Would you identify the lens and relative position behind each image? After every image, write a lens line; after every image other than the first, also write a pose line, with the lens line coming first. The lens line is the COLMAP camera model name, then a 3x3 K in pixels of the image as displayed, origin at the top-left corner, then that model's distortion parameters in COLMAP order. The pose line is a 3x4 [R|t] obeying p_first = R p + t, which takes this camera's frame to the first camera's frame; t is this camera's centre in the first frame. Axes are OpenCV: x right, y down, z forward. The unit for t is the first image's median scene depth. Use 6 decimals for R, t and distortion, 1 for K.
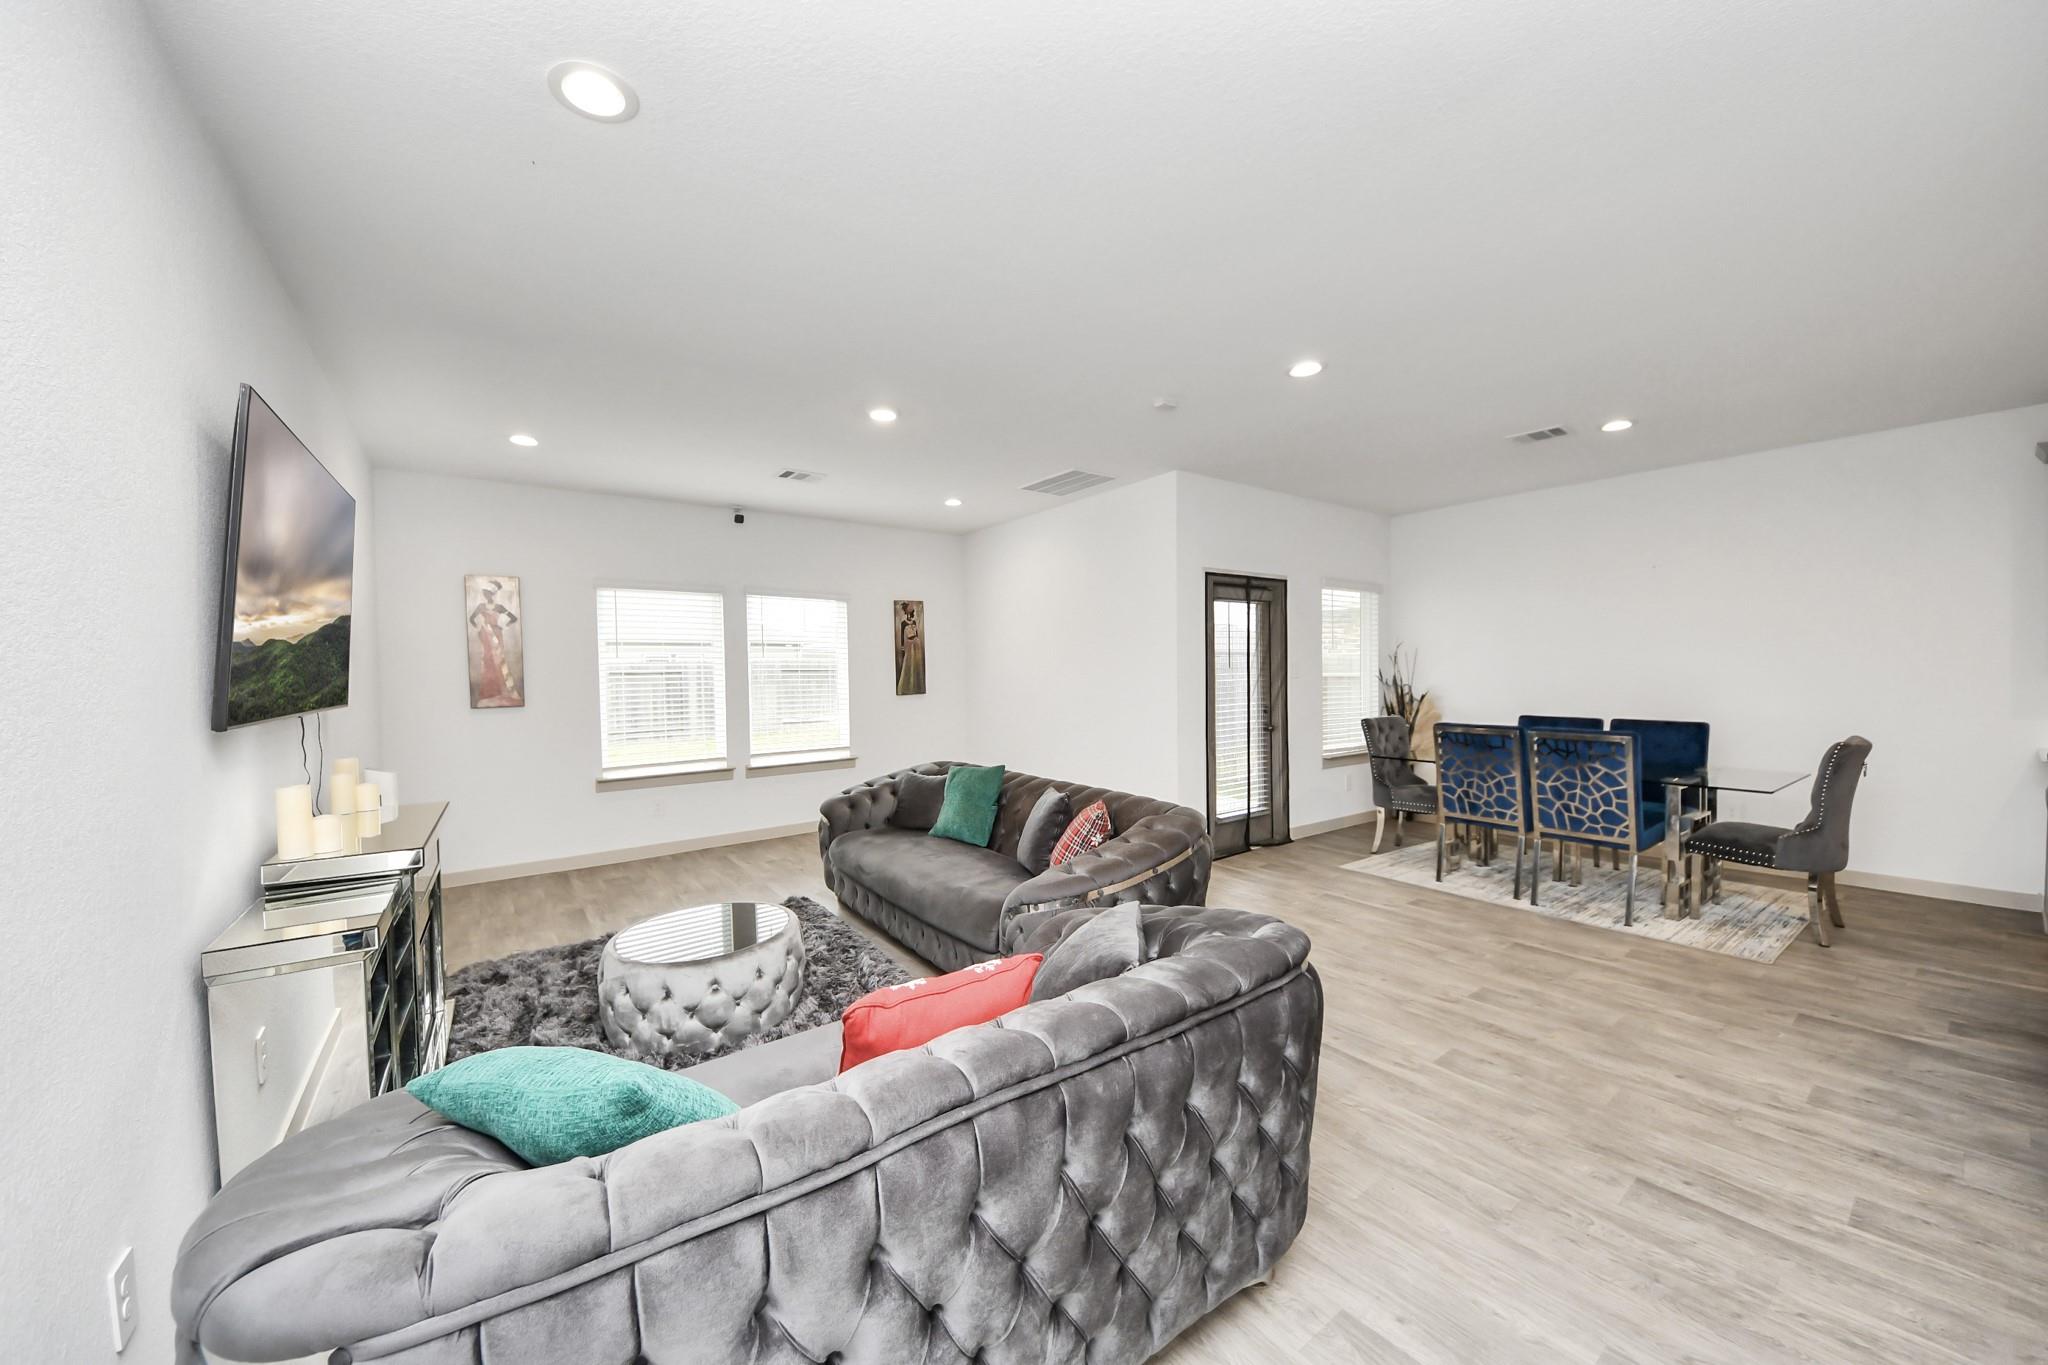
lens RADIAL K [[734.6, 0, 1040.0], [0, 734.6, 692.5], [0, 0, 1]] dist [-0.006285, -0.002401]
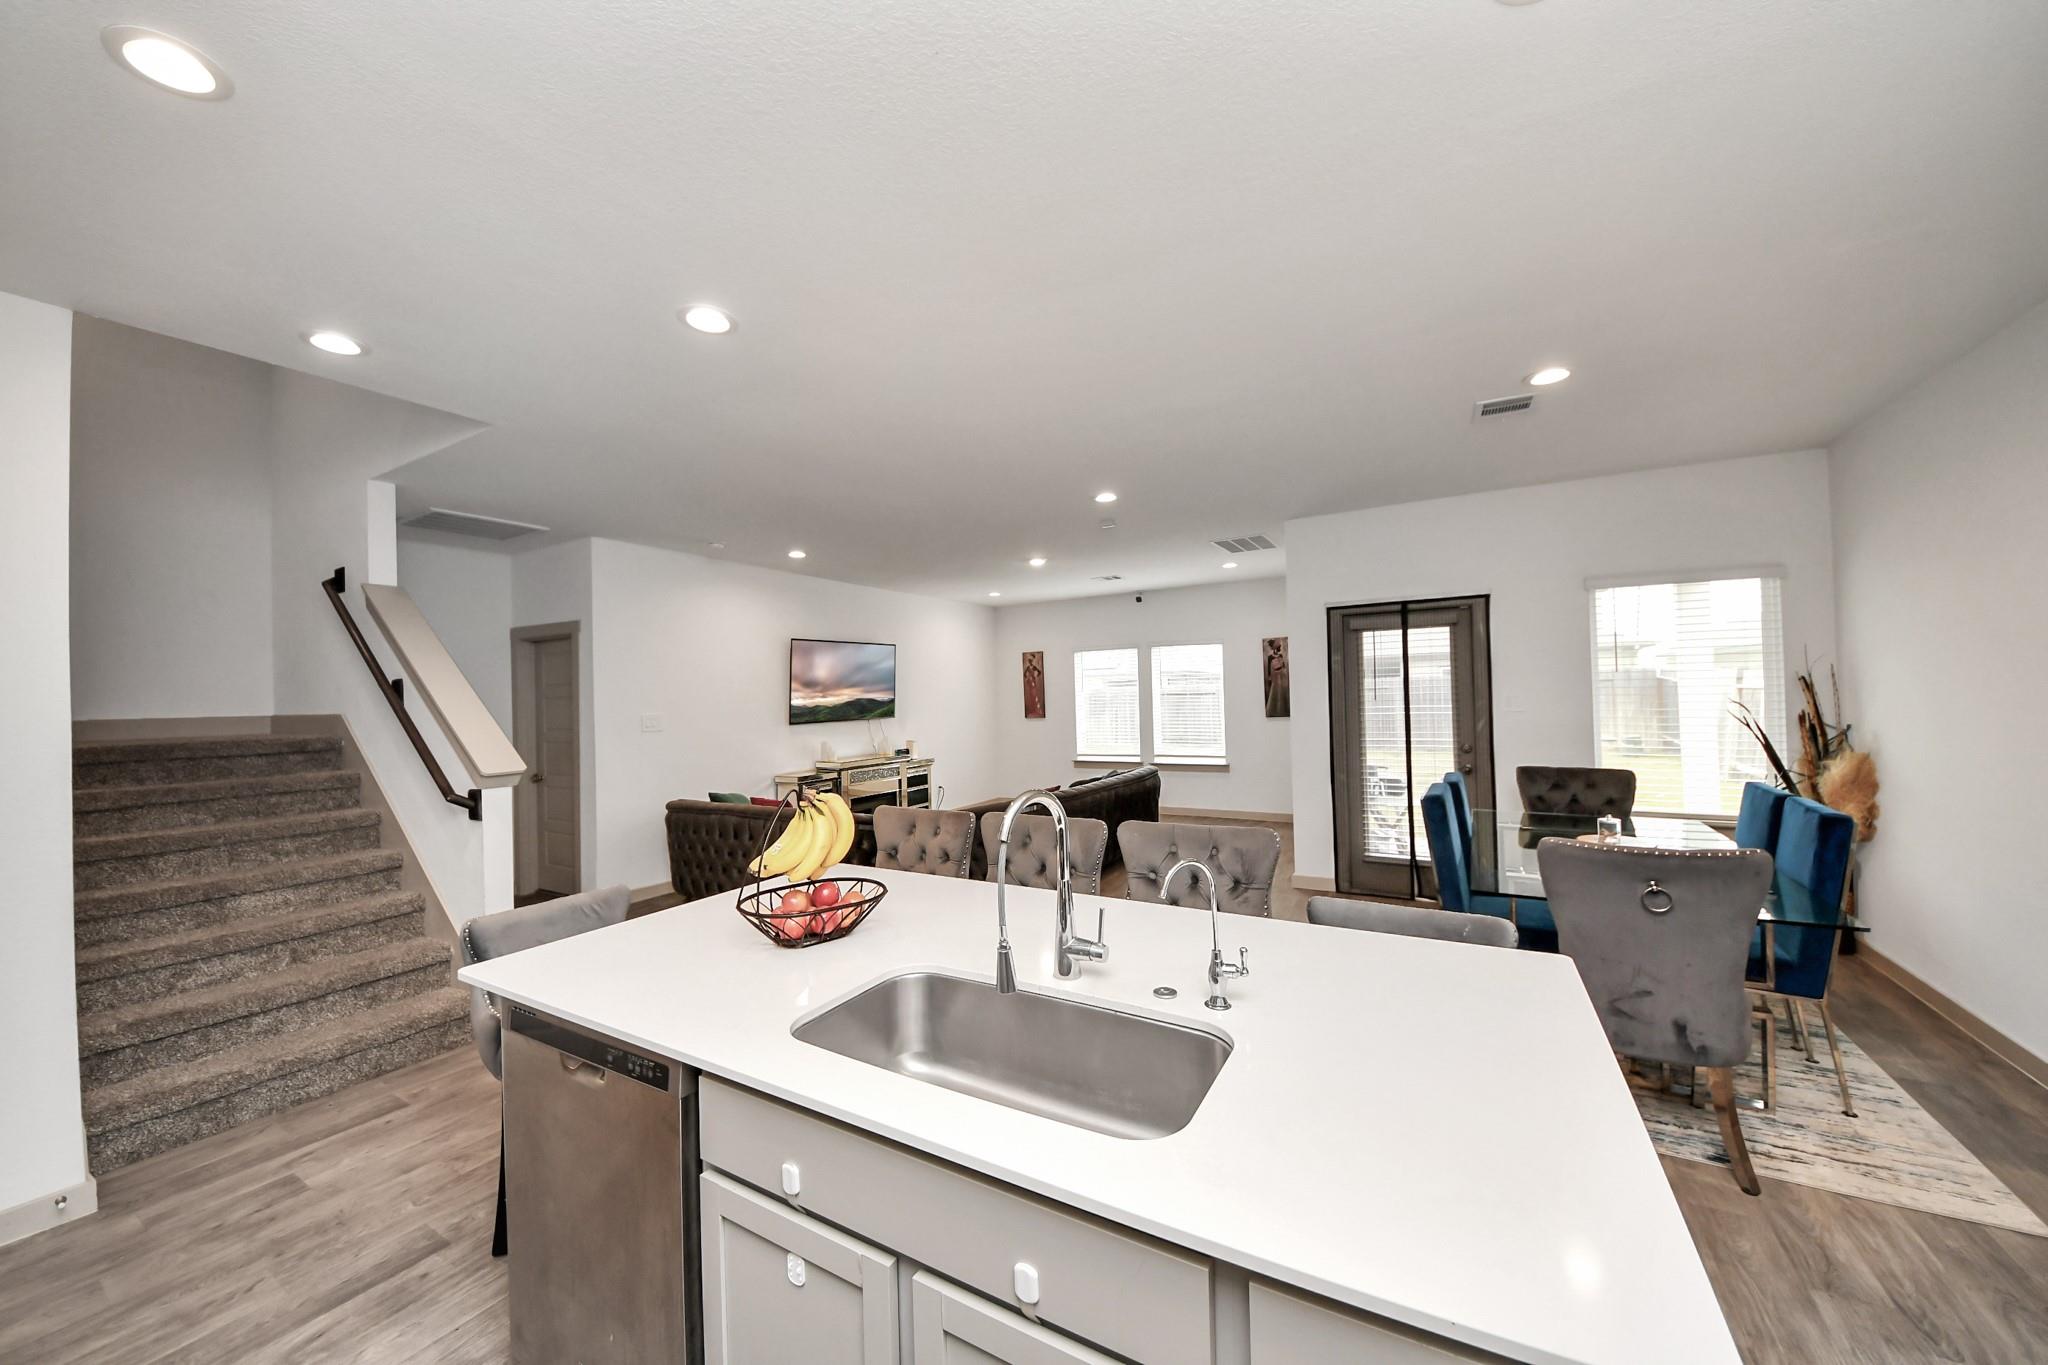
lens RADIAL K [[734.6, 0, 996.8], [0, 734.6, 676.6], [0, 0, 1]] dist [-0.006285, -0.002401]
pose [[0.333220, -0.020313, -0.942630, 0.994235], [-0.002585, 0.999744, -0.022457, -0.042191], [0.942846, 0.009920, 0.333082, 0.217097]]
